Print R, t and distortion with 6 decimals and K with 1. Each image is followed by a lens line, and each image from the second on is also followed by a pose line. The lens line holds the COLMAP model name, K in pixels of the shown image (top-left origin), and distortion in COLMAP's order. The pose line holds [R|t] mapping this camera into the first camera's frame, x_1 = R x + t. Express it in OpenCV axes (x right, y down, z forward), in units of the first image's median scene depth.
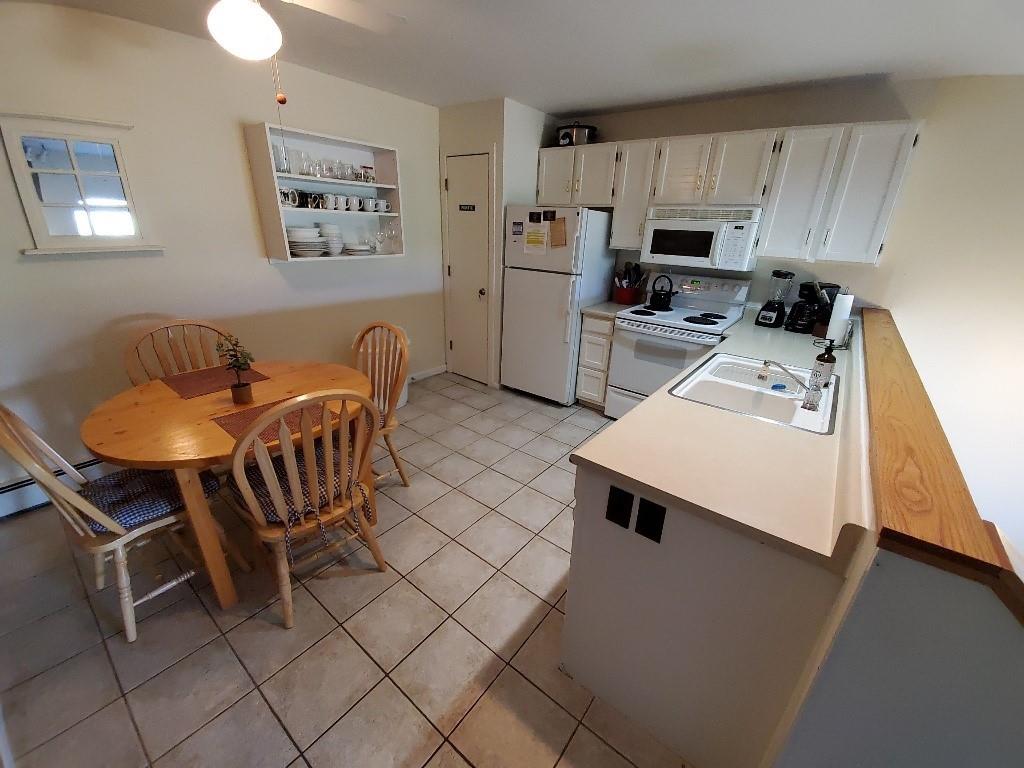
lens RADIAL K [[404.4, 0, 516.7], [0, 404.4, 387.4], [0, 0, 1]] dist [0.019890, -0.018852]
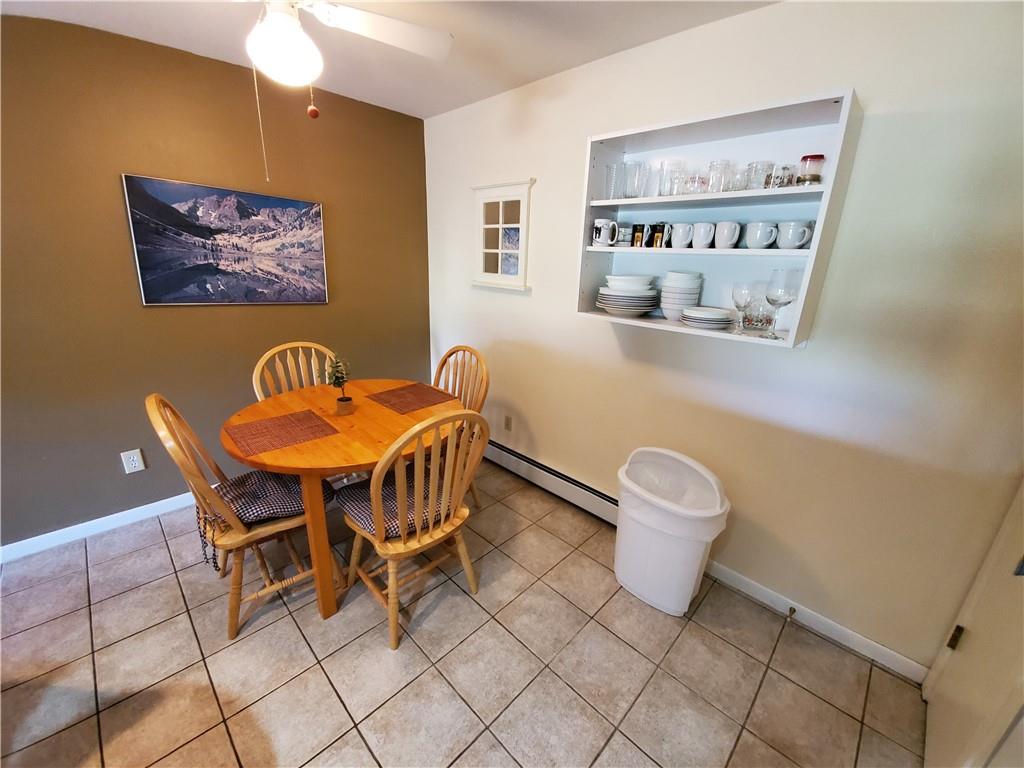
lens RADIAL K [[404.4, 0, 516.7], [0, 404.4, 387.4], [0, 0, 1]] dist [0.019890, -0.018852]
pose [[-0.098047, 0.255693, -0.961773, 0.195803], [-0.415362, 0.867714, 0.273031, -0.321442], [0.904357, 0.426254, 0.021129, 0.856271]]
